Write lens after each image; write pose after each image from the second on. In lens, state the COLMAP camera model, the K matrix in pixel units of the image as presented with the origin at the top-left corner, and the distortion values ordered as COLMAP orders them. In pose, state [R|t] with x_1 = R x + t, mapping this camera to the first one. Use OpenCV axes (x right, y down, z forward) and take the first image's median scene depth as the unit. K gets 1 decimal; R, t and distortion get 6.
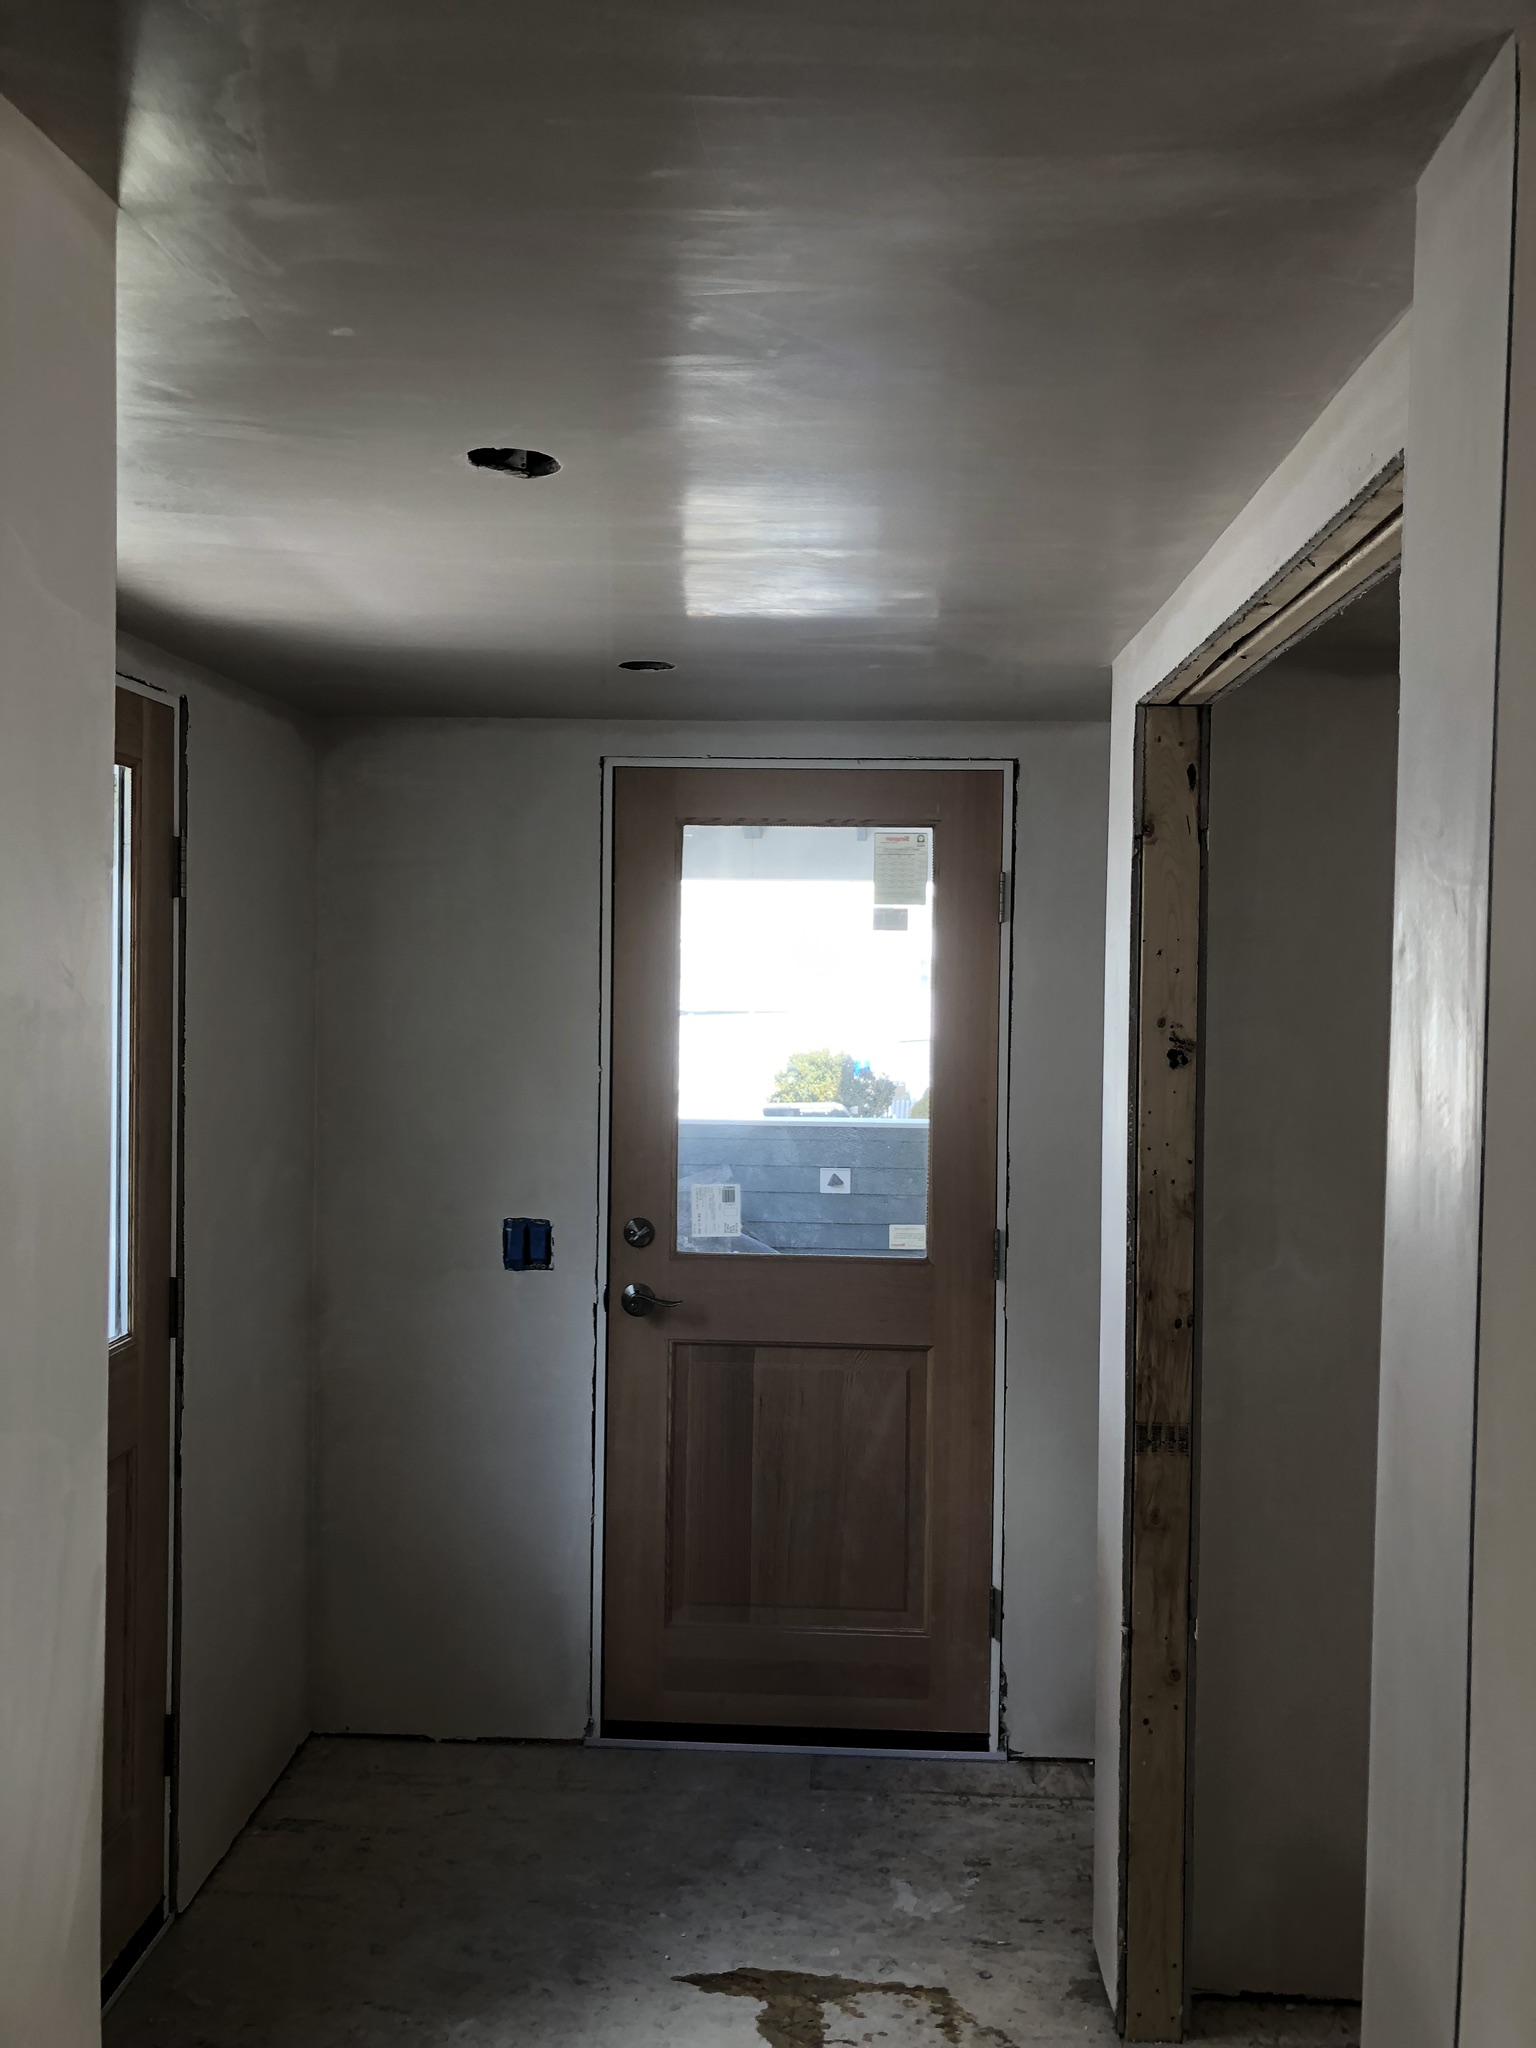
lens RADIAL K [[1589.5, 0, 814.6], [0, 1589.5, 1017.1], [0, 0, 1]] dist [-0.001888, -0.047305]
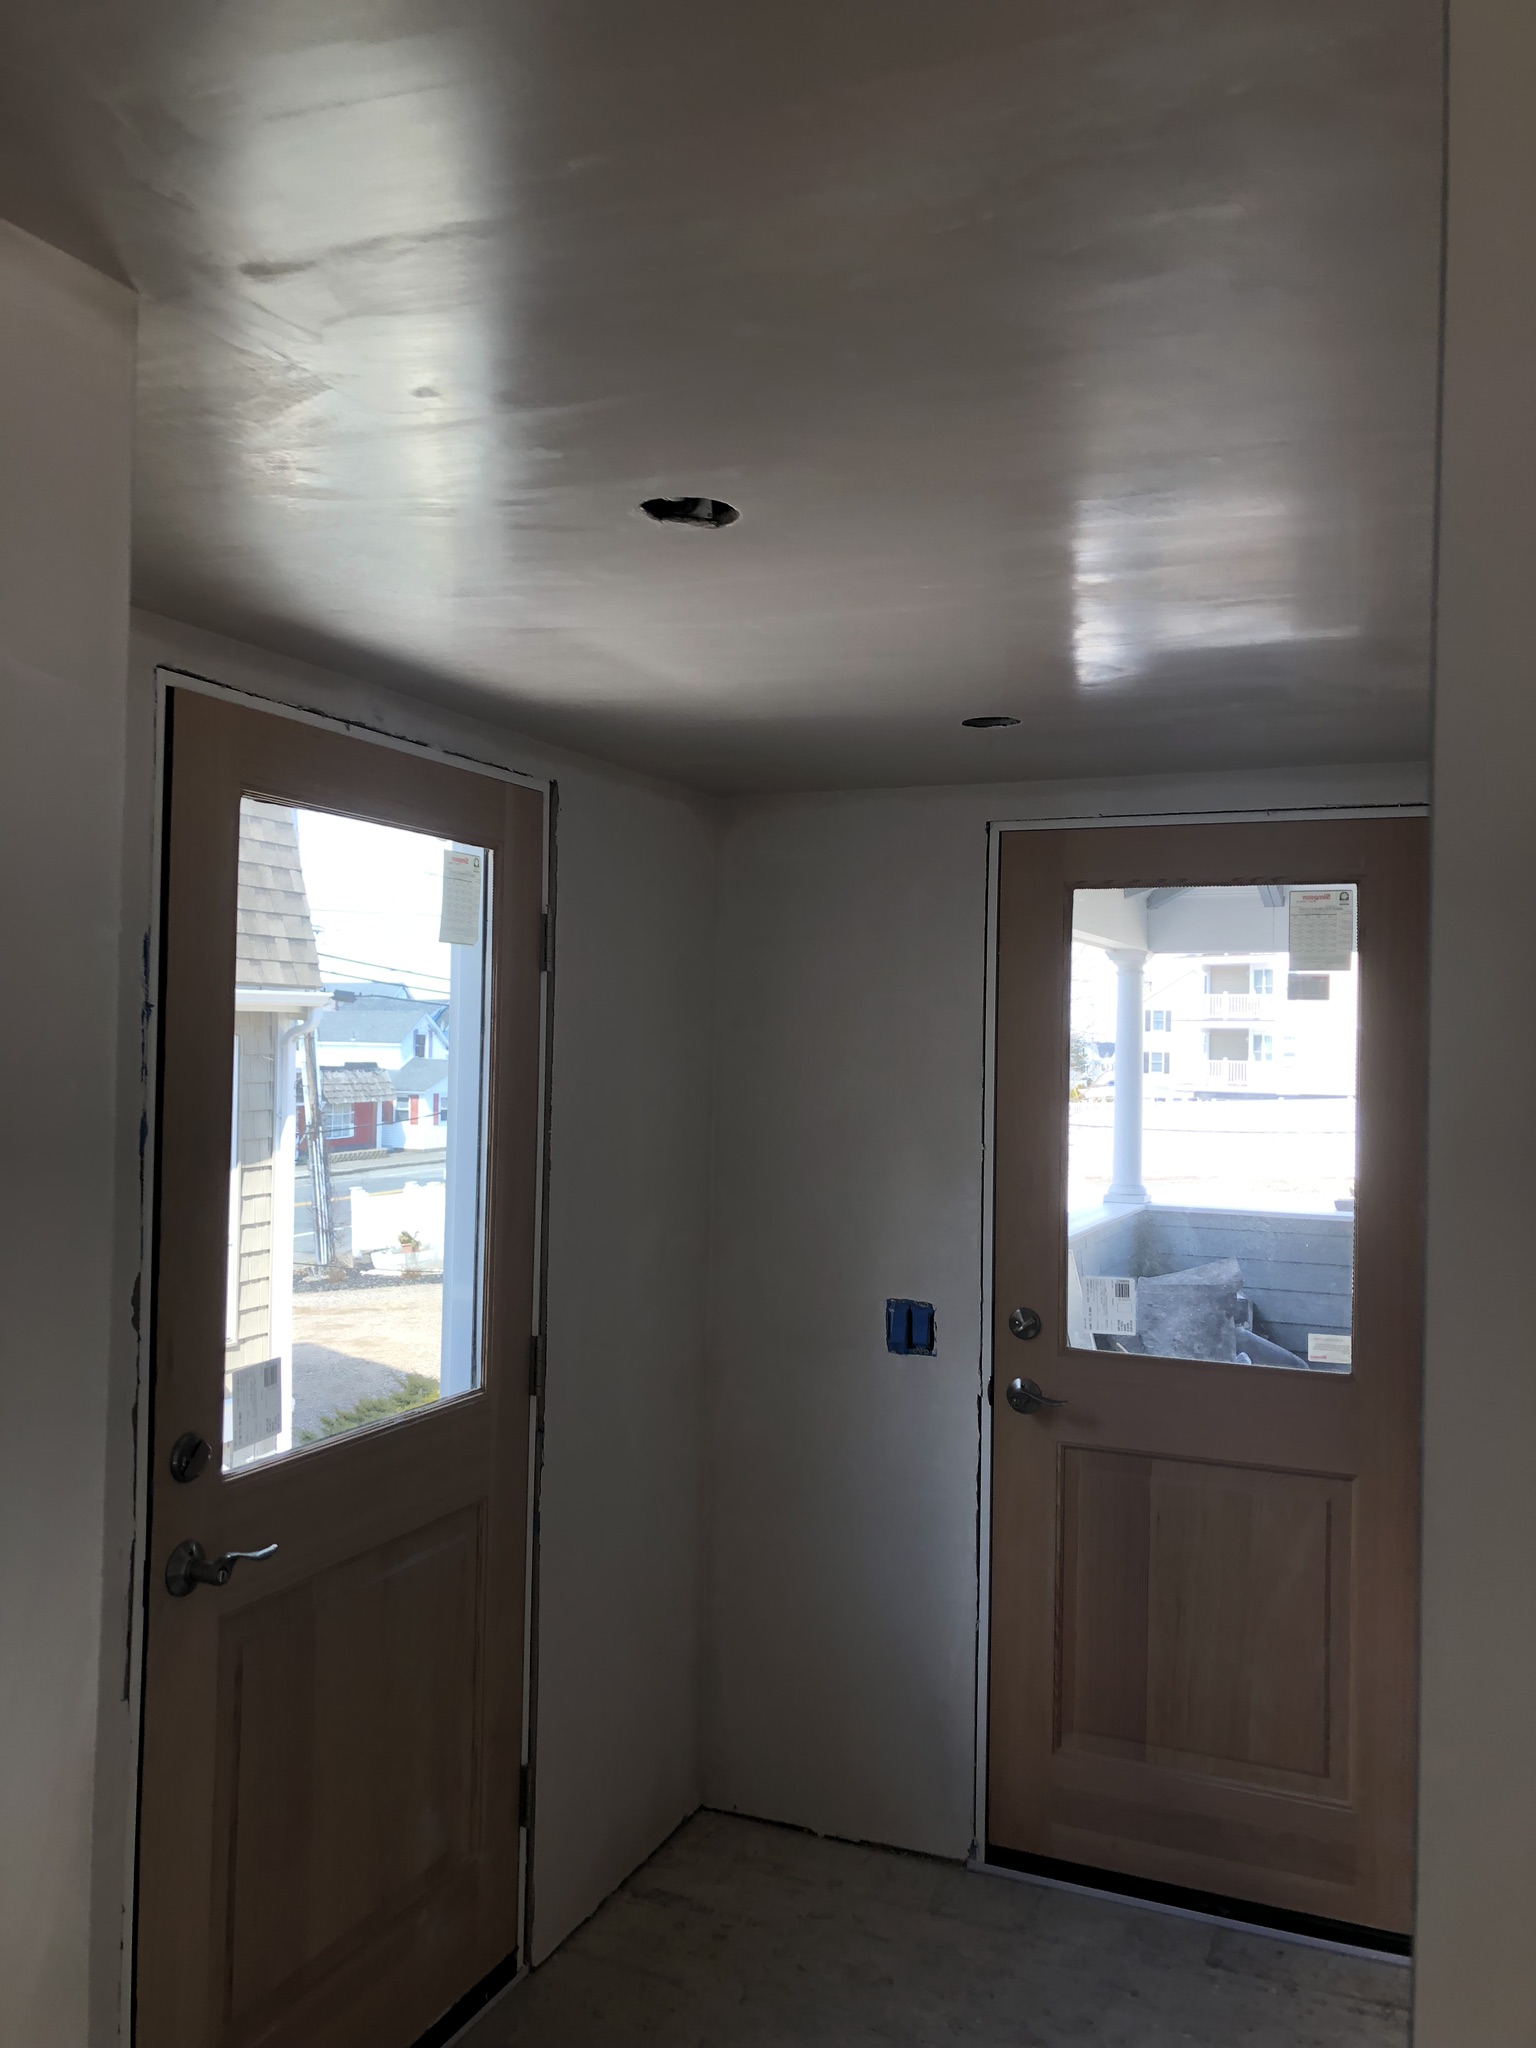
lens RADIAL K [[1589.5, 0, 814.6], [0, 1589.5, 1017.1], [0, 0, 1]] dist [-0.001888, -0.047305]
pose [[0.930329, -0.002236, -0.366718, 0.118504], [-0.015513, 0.998846, -0.045444, -0.000334], [0.366397, 0.047966, 0.929222, 0.073662]]
